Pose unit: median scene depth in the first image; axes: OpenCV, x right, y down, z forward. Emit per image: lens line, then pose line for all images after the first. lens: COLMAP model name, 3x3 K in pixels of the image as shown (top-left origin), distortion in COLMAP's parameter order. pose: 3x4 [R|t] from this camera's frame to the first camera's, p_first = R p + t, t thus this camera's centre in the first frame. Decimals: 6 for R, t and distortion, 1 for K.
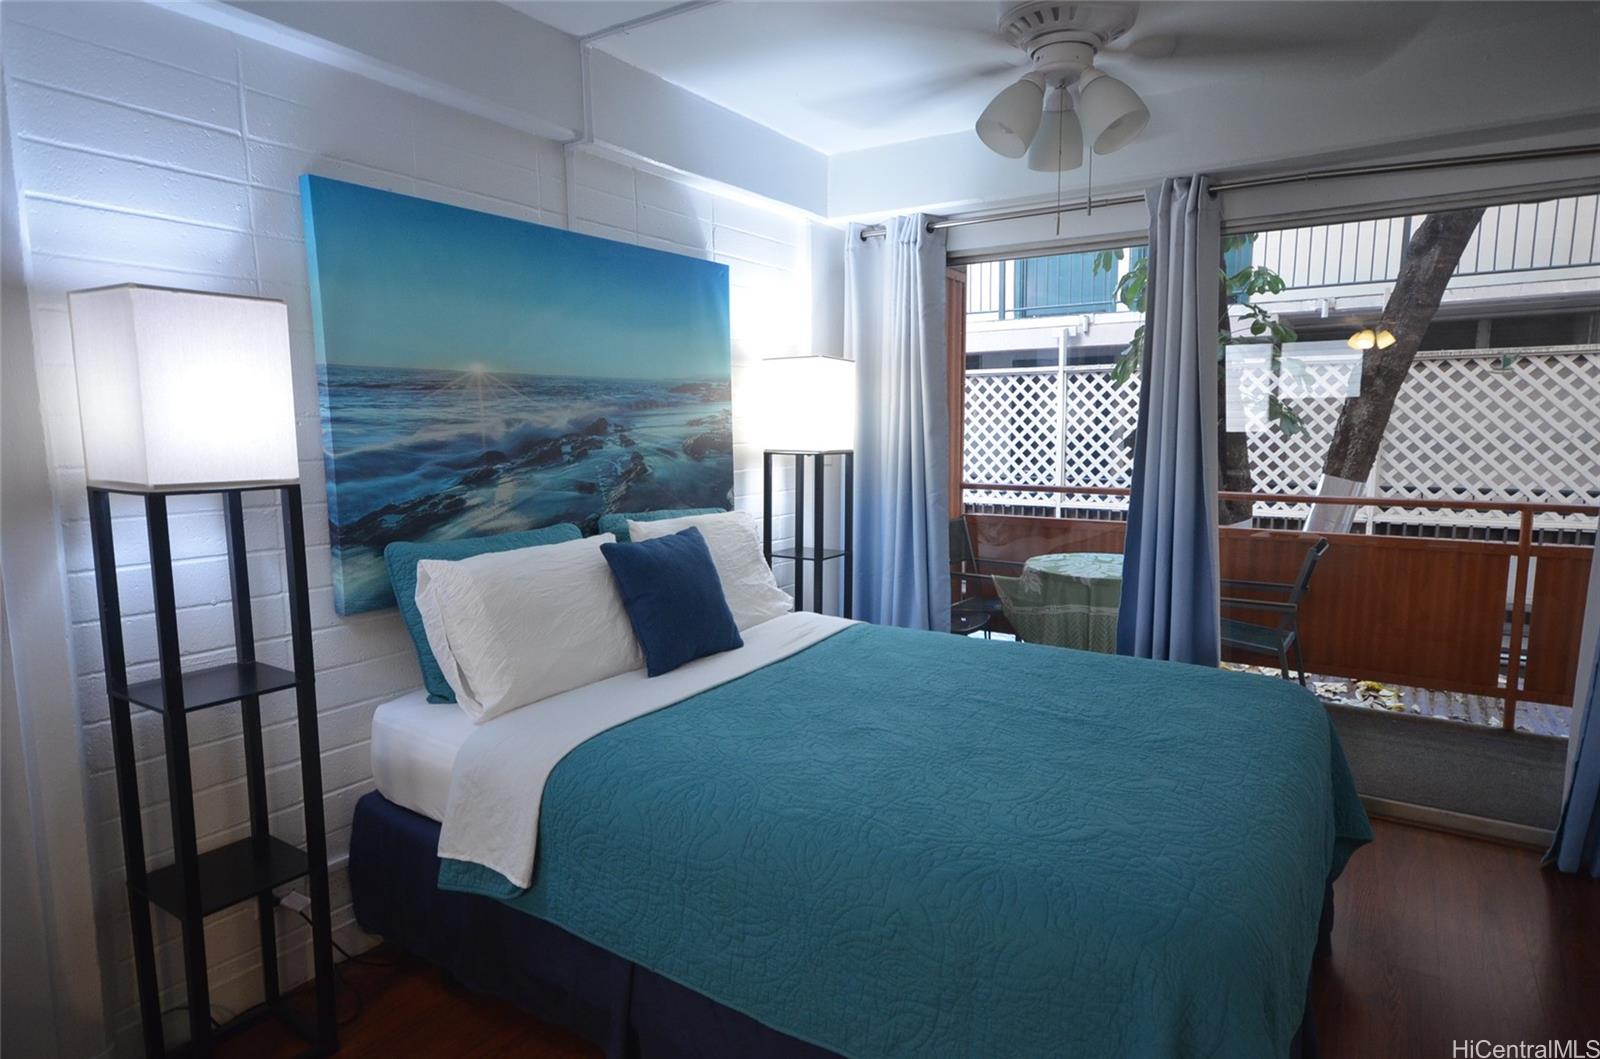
lens RADIAL K [[906.3, 0, 813.6], [0, 906.3, 536.0], [0, 0, 1]] dist [0.008042, 0.001380]
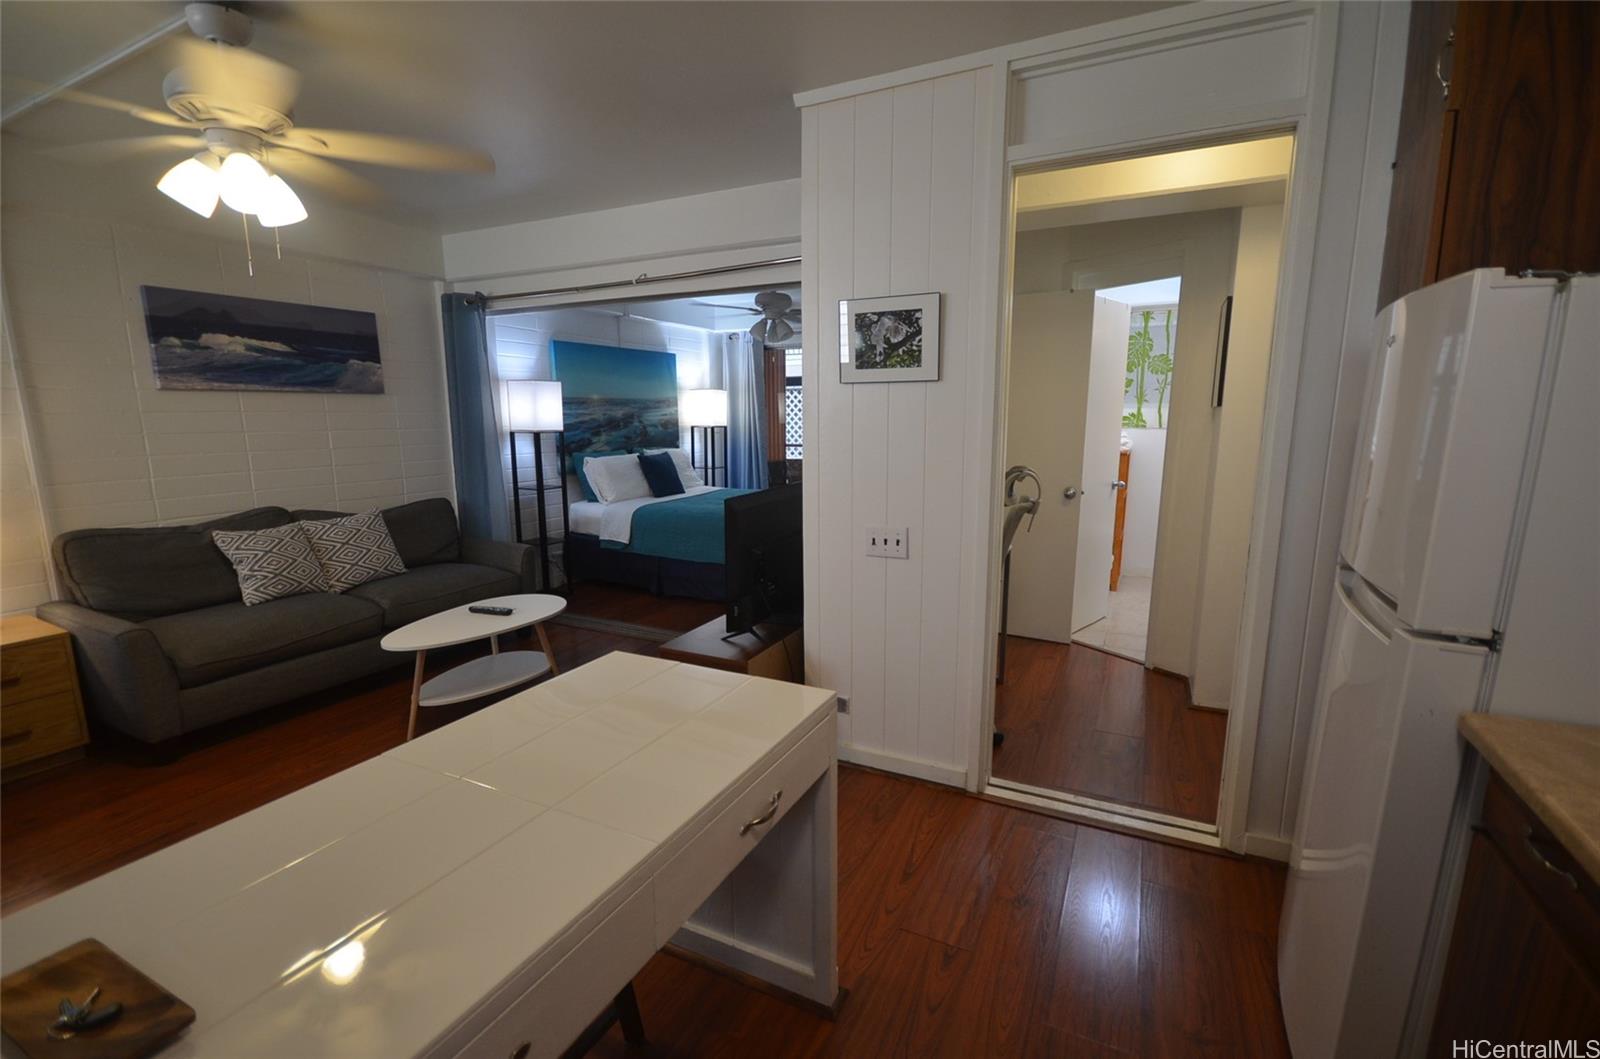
lens RADIAL K [[699.7, 0, 807.9], [0, 699.7, 543.7], [0, 0, 1]] dist [0.000455, -0.004183]
pose [[0.993735, -0.020078, 0.109945, 0.050961], [0.014030, 0.998360, 0.055506, 0.139371], [-0.110879, -0.053616, 0.992387, -1.062580]]
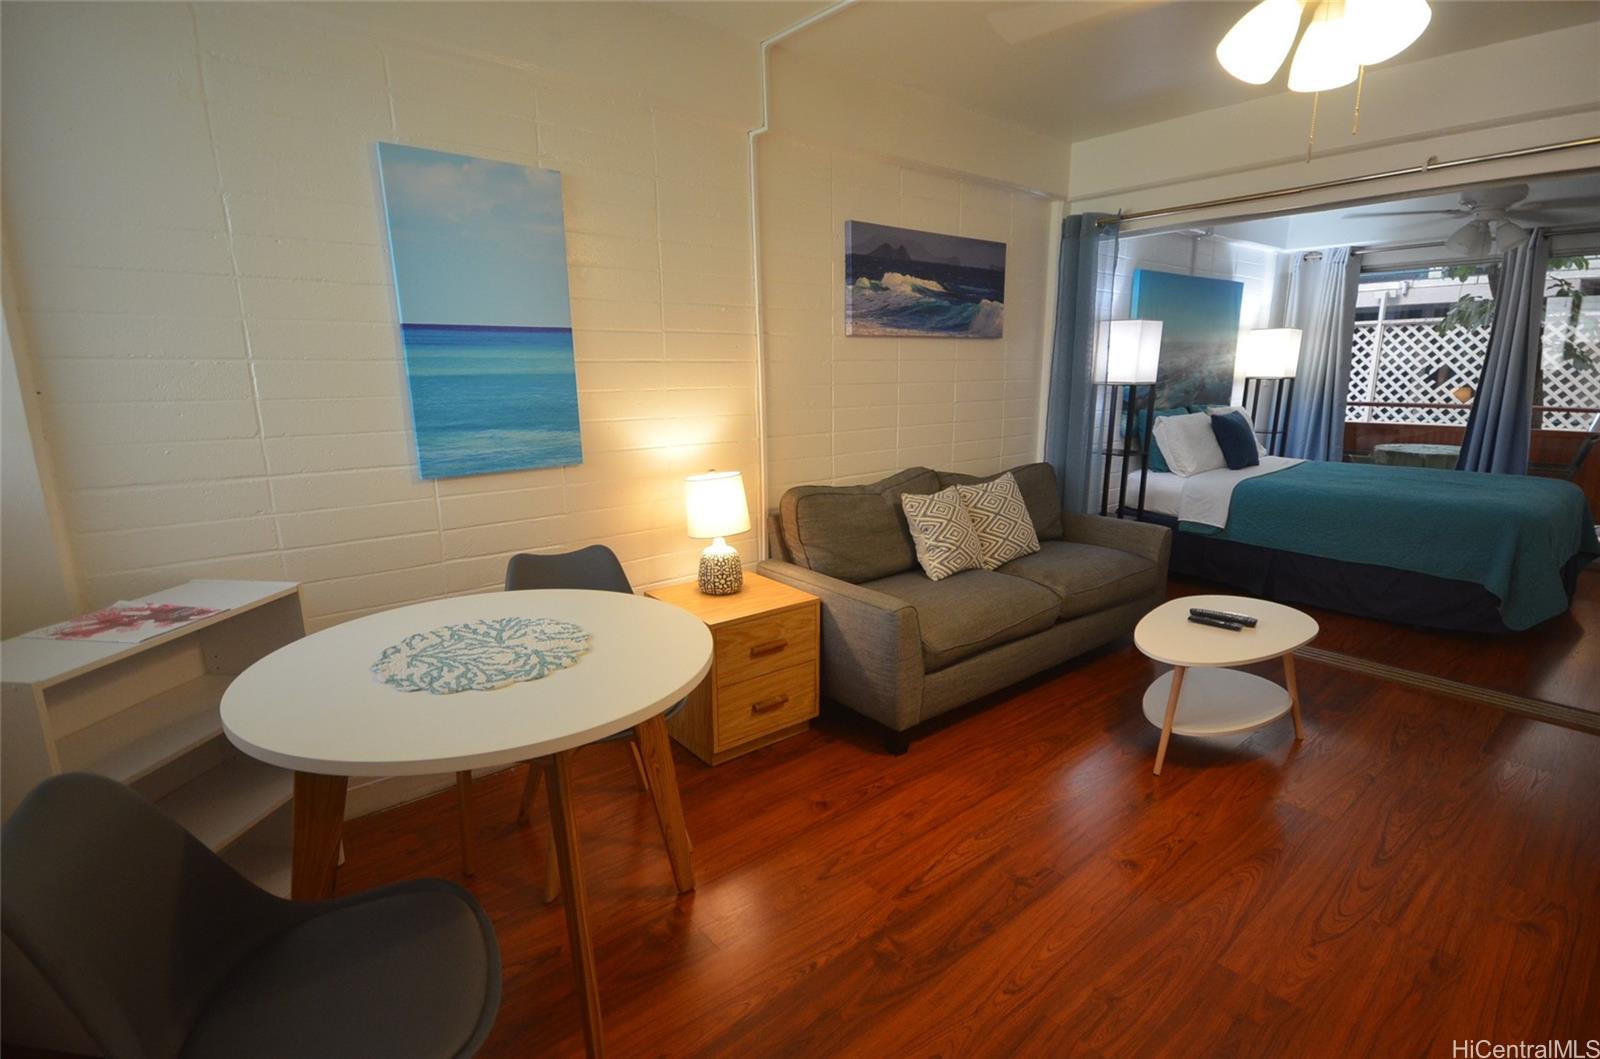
lens RADIAL K [[771.7, 0, 808.3], [0, 771.7, 539.7], [0, 0, 1]] dist [0.009343, -0.005536]
pose [[0.957066, 0.061182, -0.283341, -0.499923], [-0.033377, 0.994230, 0.101944, 0.126194], [0.287943, -0.088110, 0.953585, -0.966848]]
